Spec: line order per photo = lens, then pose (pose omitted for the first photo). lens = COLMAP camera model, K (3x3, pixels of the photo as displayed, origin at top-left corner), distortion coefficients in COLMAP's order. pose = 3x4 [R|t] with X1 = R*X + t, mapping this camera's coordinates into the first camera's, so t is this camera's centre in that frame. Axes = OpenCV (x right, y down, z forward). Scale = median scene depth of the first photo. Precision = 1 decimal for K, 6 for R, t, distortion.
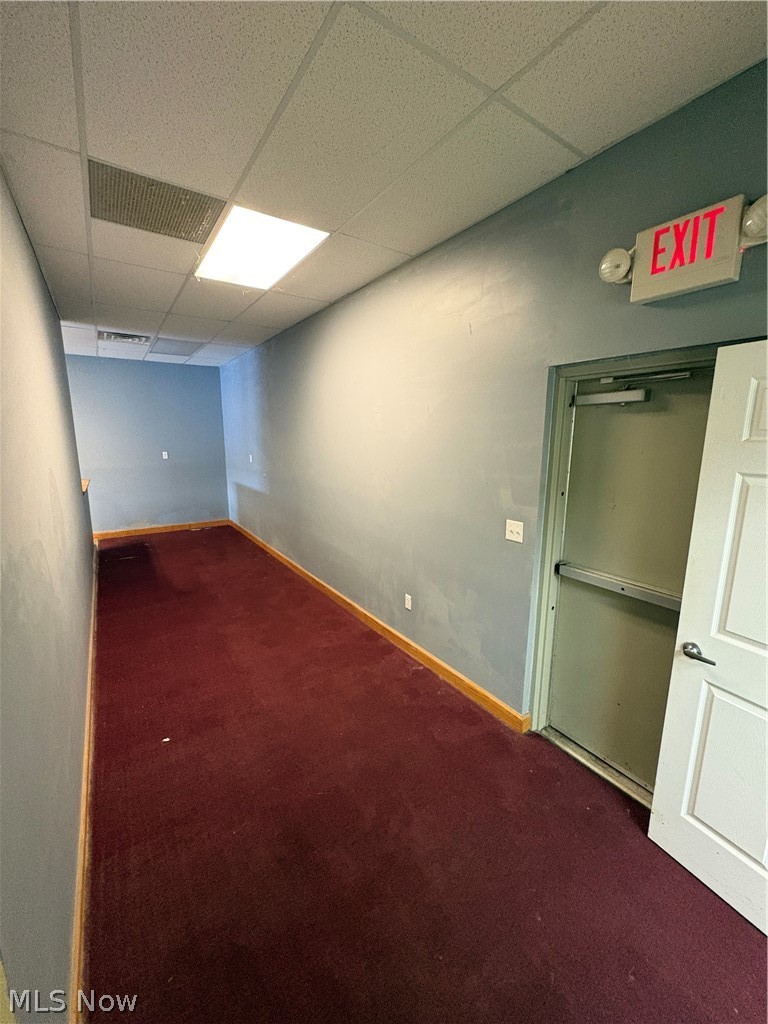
lens RADIAL K [[409.1, 0, 383.8], [0, 409.1, 510.5], [0, 0, 1]] dist [0.000667, -0.000331]
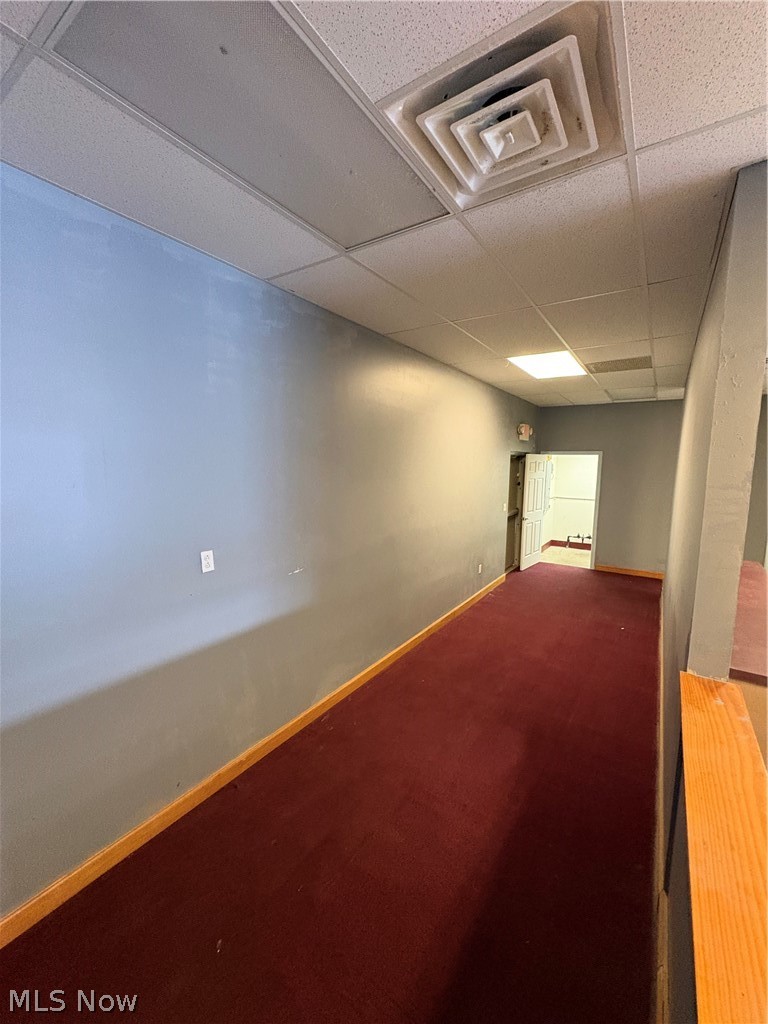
lens RADIAL K [[409.1, 0, 384.9], [0, 409.1, 511.4], [0, 0, 1]] dist [0.000667, -0.000331]
pose [[-0.375455, -0.103853, 0.921004, -1.175003], [0.170936, 0.968898, 0.178936, -0.337552], [-0.910942, 0.224615, -0.346025, 1.648730]]
